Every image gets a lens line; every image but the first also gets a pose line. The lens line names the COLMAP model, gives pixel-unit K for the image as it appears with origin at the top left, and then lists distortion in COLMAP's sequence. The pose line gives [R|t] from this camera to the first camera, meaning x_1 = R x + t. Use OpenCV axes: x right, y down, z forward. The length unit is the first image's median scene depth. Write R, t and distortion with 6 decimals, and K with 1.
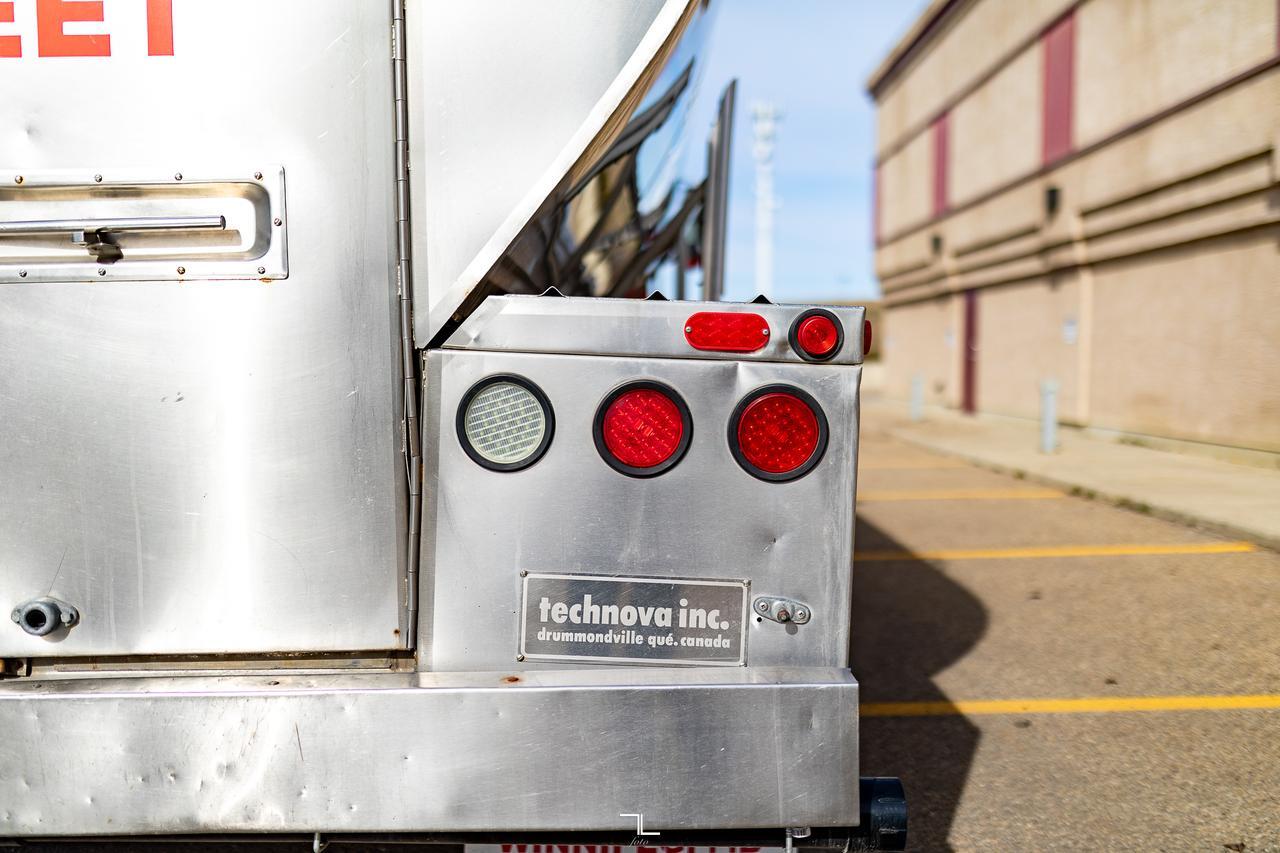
lens RADIAL K [[1285.6, 0, 640.8], [0, 1285.6, 428.9], [0, 0, 1]] dist [0.007010, 0.000000]
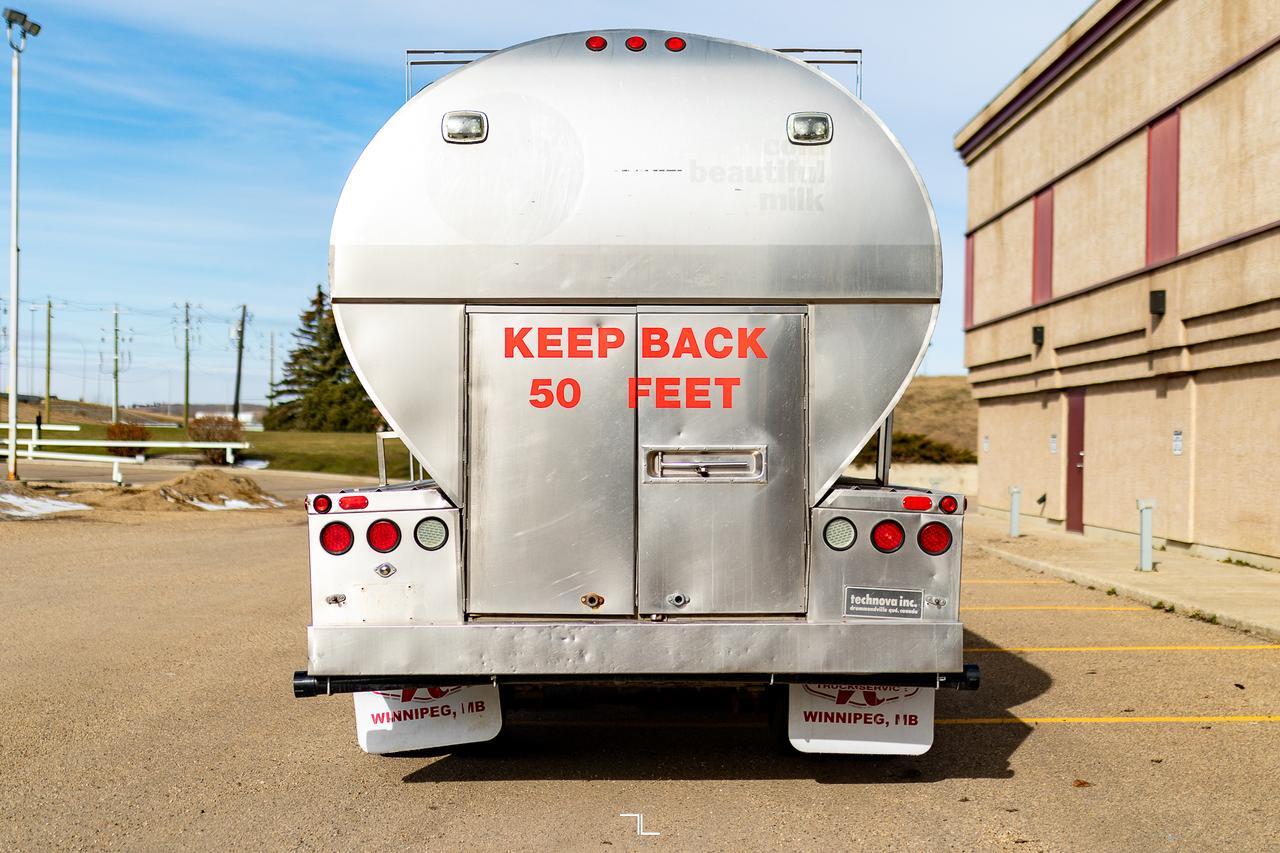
lens RADIAL K [[1742.0, 0, 629.2], [0, 1742.0, 439.0], [0, 0, 1]] dist [0.017500, 0.000000]
pose [[0.999868, 0.011314, -0.011703, -0.115489], [-0.012007, 0.998067, -0.060973, 0.005968], [0.010990, 0.061105, 0.998071, -0.630520]]
